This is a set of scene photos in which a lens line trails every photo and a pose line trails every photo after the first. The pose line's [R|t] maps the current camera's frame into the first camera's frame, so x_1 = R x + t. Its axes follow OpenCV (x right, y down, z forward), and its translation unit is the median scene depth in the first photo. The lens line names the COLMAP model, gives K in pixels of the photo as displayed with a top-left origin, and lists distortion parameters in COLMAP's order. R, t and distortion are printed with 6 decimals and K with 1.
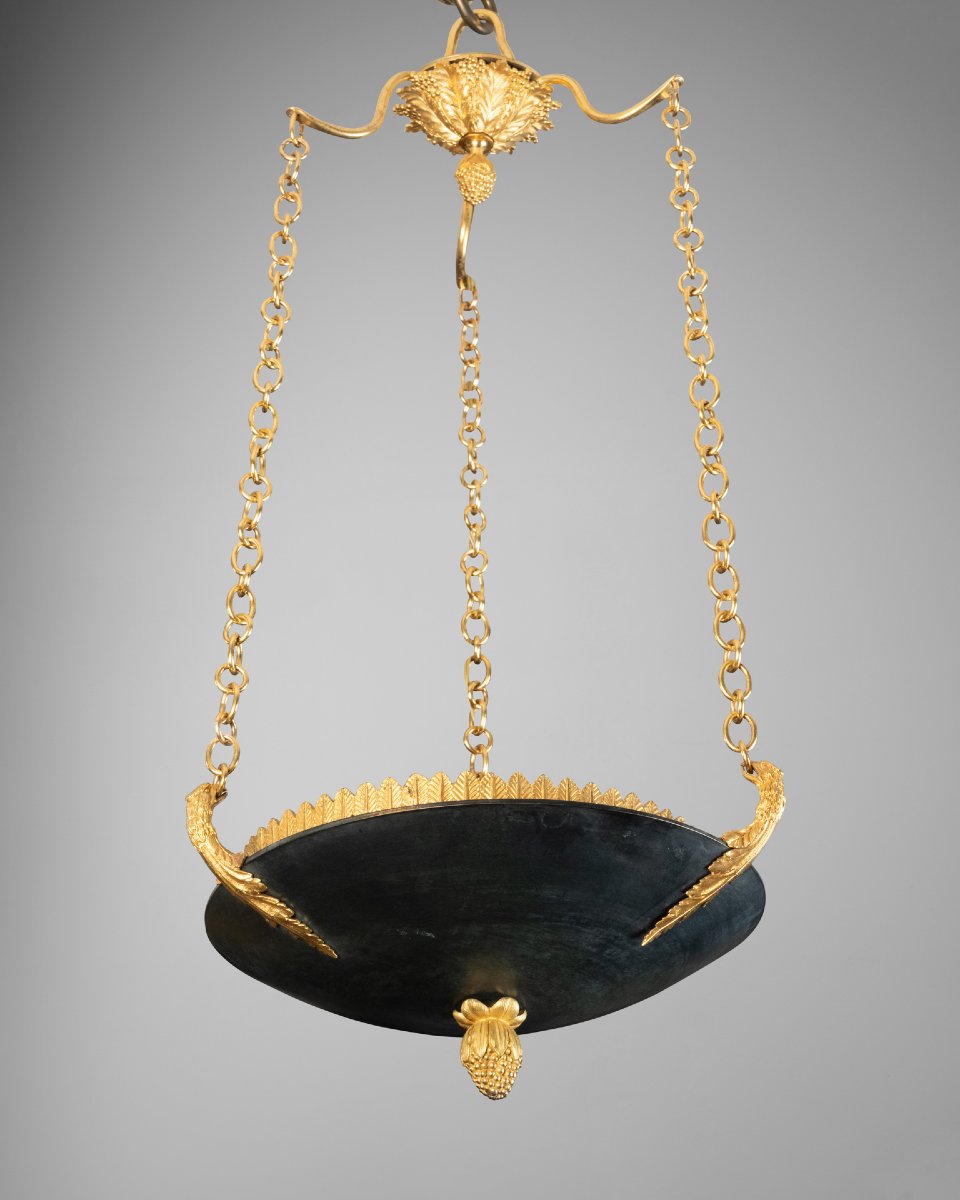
lens RADIAL K [[2328.7, 0, 480.0], [0, 2328.7, 600.0], [0, 0, 1]] dist [0.049785, 0.051284]
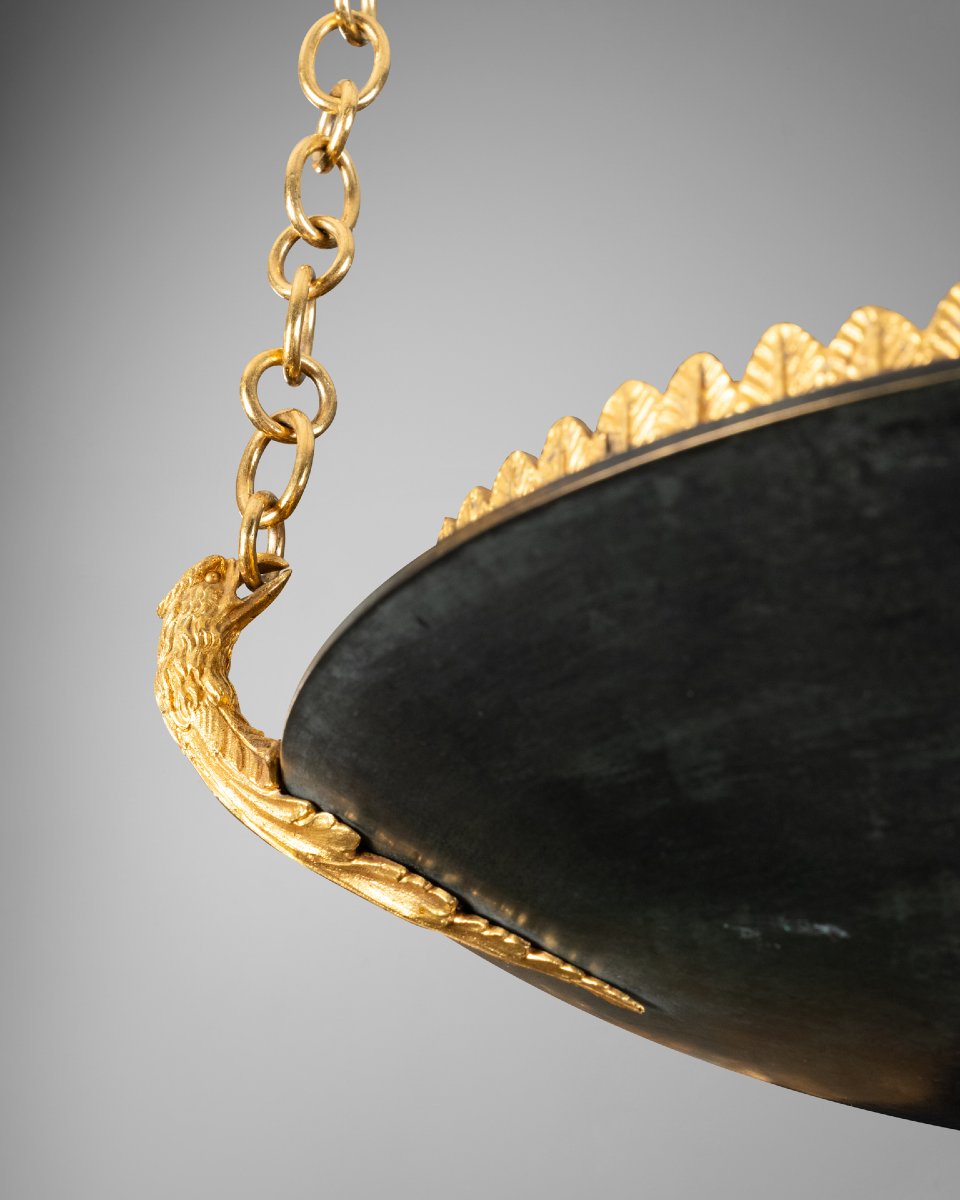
lens RADIAL K [[2328.7, 0, 480.0], [0, 2328.7, 600.0], [0, 0, 1]] dist [0.049785, 0.051284]
pose [[0.828885, -0.186847, -0.527294, 0.100183], [0.232677, 0.972323, 0.021215, 0.091387], [0.508736, -0.140274, 0.849418, 0.761567]]
